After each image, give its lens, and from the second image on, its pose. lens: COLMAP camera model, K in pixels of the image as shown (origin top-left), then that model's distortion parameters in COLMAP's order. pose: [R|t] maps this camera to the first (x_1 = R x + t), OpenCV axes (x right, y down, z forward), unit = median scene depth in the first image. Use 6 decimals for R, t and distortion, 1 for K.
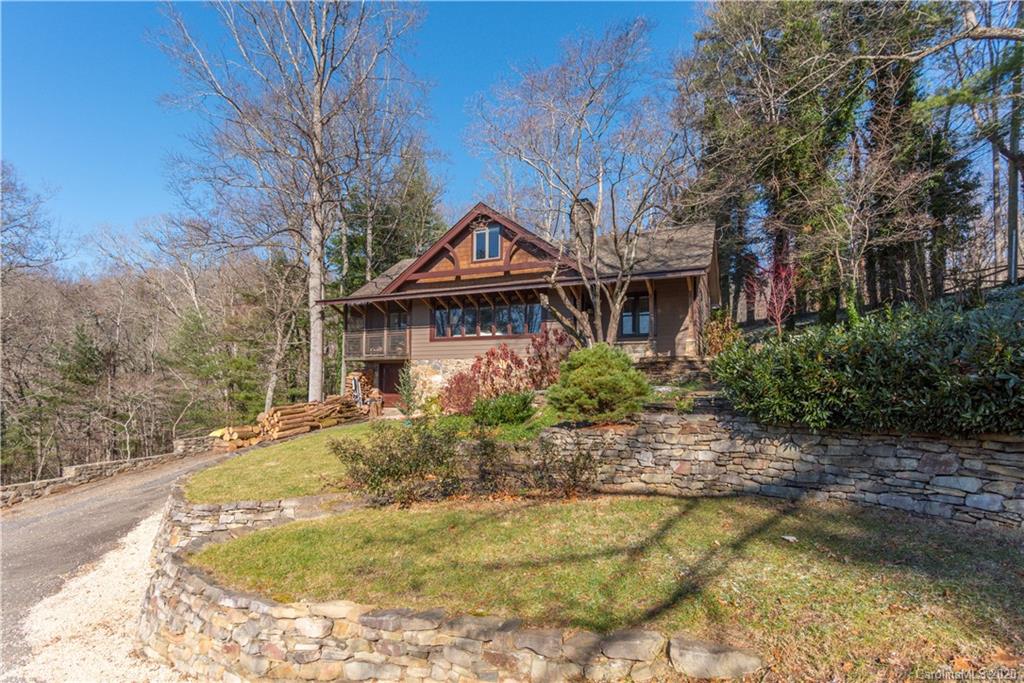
lens RADIAL K [[505.6, 0, 497.1], [0, 505.6, 352.3], [0, 0, 1]] dist [0.004592, 0.000756]
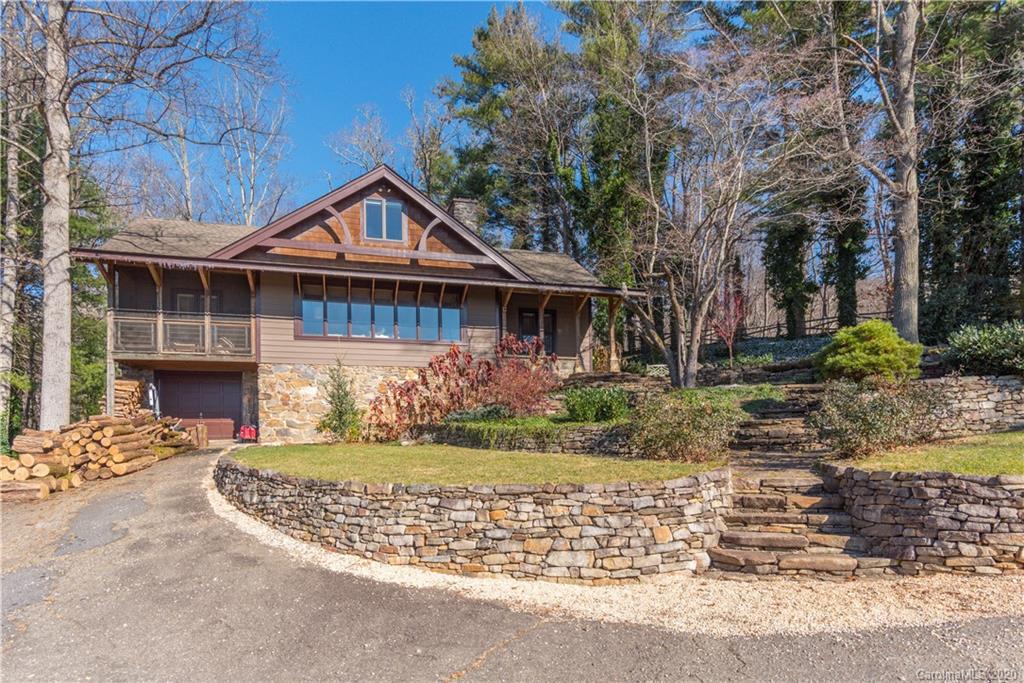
lens RADIAL K [[568.9, 0, 512.1], [0, 568.9, 430.2], [0, 0, 1]] dist [0.003024, 0.000838]
pose [[0.751540, 0.003291, 0.659679, -0.437448], [-0.028681, 0.999205, 0.027691, 0.076452], [-0.659063, -0.039731, 0.751037, 0.200615]]
